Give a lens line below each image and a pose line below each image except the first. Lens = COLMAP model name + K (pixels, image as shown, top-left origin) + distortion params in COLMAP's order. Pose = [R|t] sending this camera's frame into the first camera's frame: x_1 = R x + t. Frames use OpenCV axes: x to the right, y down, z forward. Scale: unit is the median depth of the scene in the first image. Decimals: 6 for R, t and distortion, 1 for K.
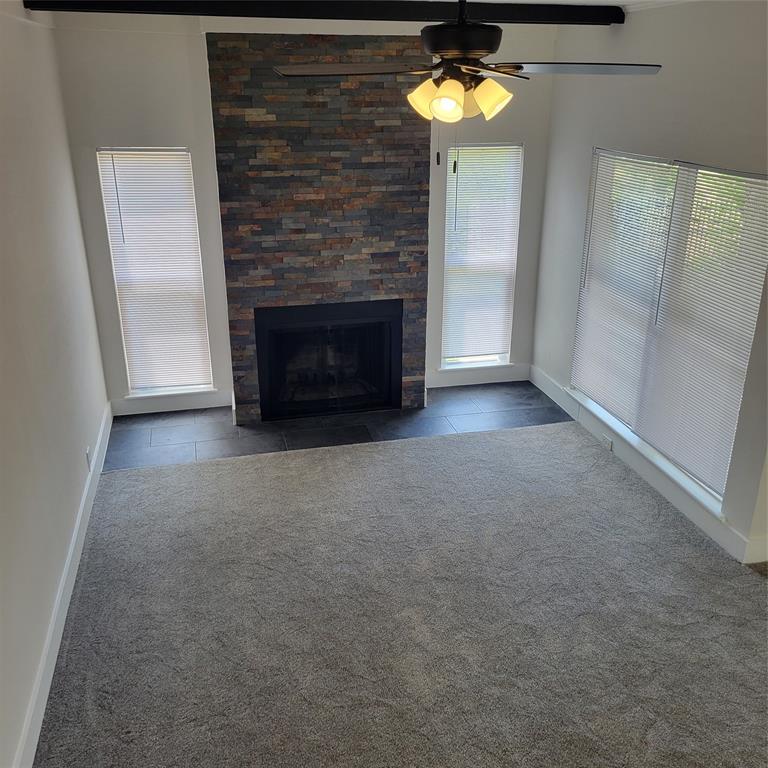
lens RADIAL K [[749.8, 0, 383.4], [0, 749.8, 384.8], [0, 0, 1]] dist [0.023014, 0.000000]
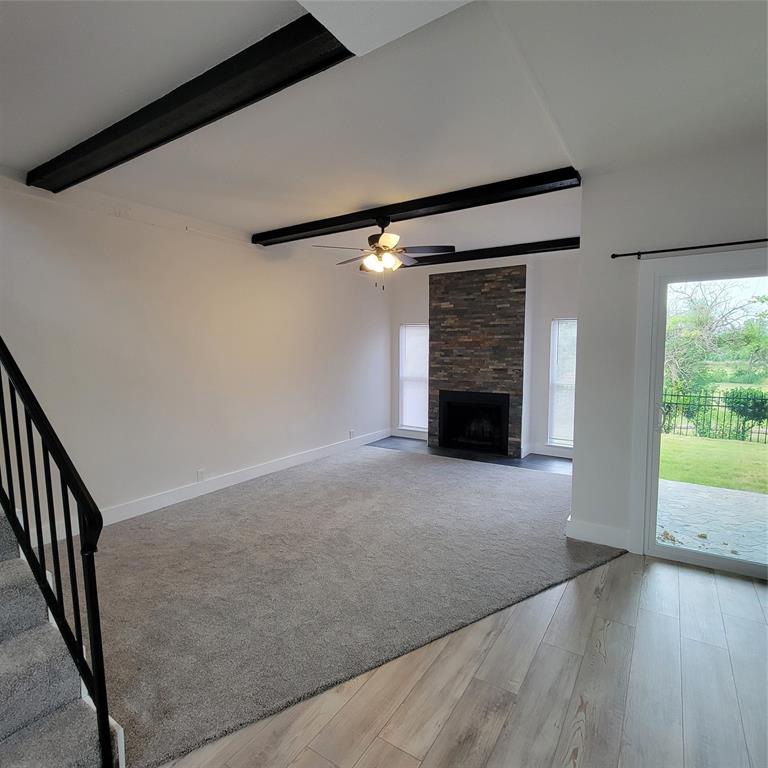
lens RADIAL K [[439.5, 0, 384.3], [0, 439.5, 385.7], [0, 0, 1]] dist [-0.001949, -0.000044]
pose [[0.690121, 0.060312, -0.721176, 0.644673], [-0.264897, 0.948416, -0.174173, 0.151726], [0.673471, 0.311238, 0.670498, 0.038869]]
